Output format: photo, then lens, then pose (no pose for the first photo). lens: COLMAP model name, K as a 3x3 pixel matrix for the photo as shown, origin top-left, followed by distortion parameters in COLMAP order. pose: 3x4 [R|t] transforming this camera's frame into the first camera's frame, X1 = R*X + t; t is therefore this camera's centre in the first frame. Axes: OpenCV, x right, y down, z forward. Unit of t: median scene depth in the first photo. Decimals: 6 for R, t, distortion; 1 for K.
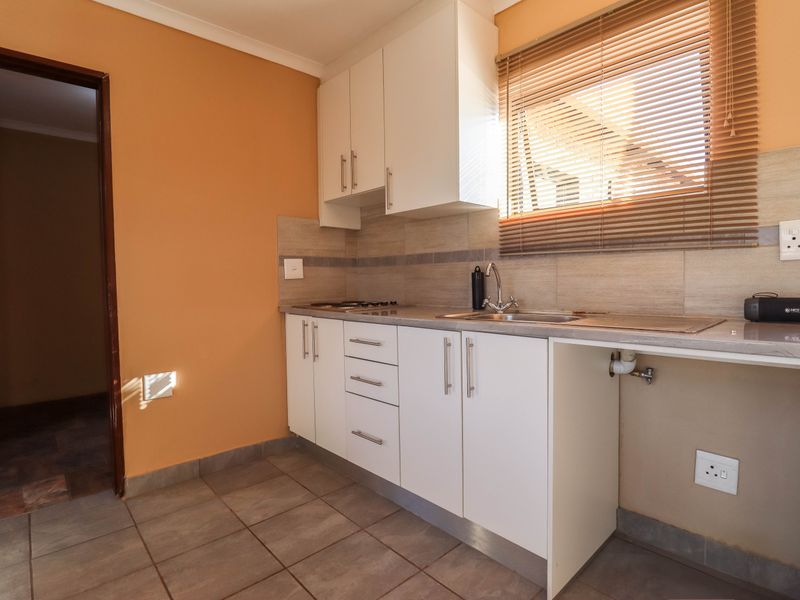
lens RADIAL K [[415.4, 0, 404.7], [0, 415.4, 294.2], [0, 0, 1]] dist [-0.002294, -0.012105]
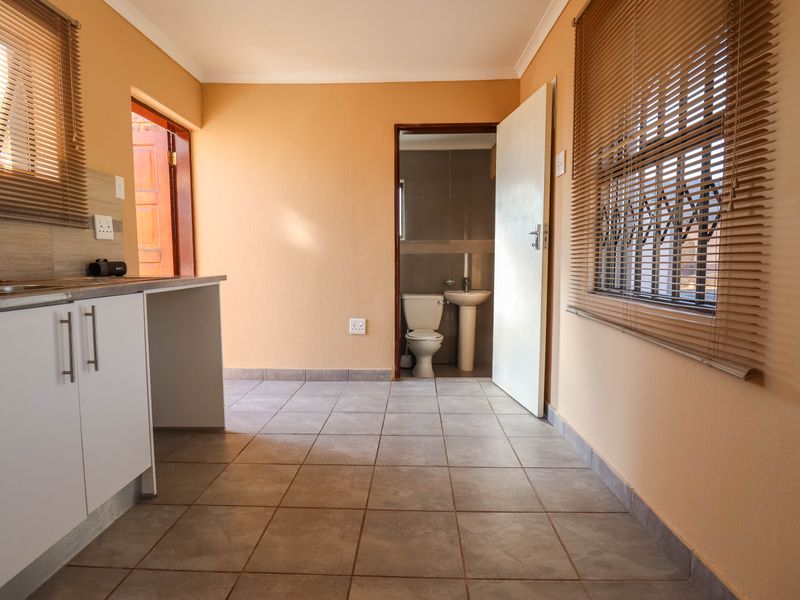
lens RADIAL K [[415.4, 0, 397.8], [0, 415.4, 296.5], [0, 0, 1]] dist [-0.002294, -0.012105]
pose [[-0.705639, -0.048531, 0.706908, -0.711696], [0.030318, 0.994670, 0.098550, 0.012256], [-0.707923, 0.090973, -0.700407, 0.868699]]
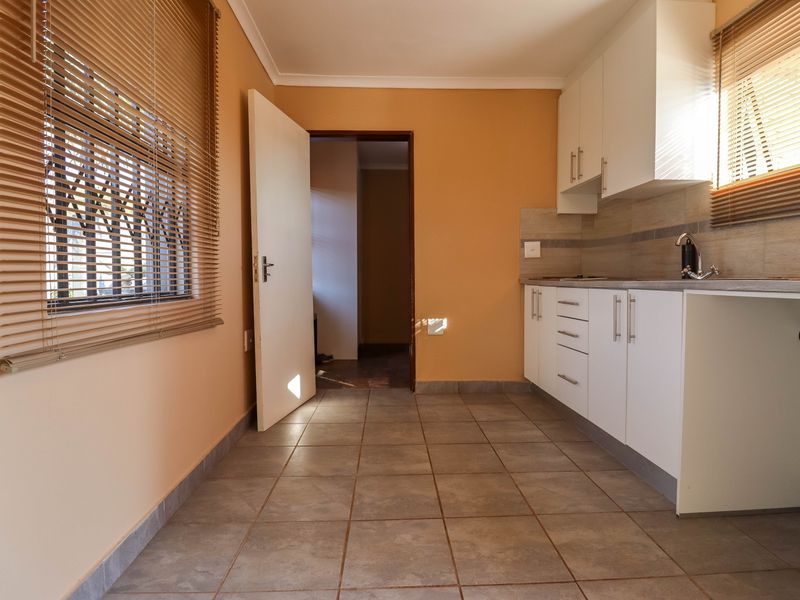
lens RADIAL K [[415.4, 0, 402.4], [0, 415.4, 295.6], [0, 0, 1]] dist [-0.002294, -0.012105]
pose [[0.759947, 0.038907, -0.648820, 0.326054], [-0.028437, 0.999241, 0.026614, 0.071744], [0.649363, -0.001775, 0.760477, -0.269020]]
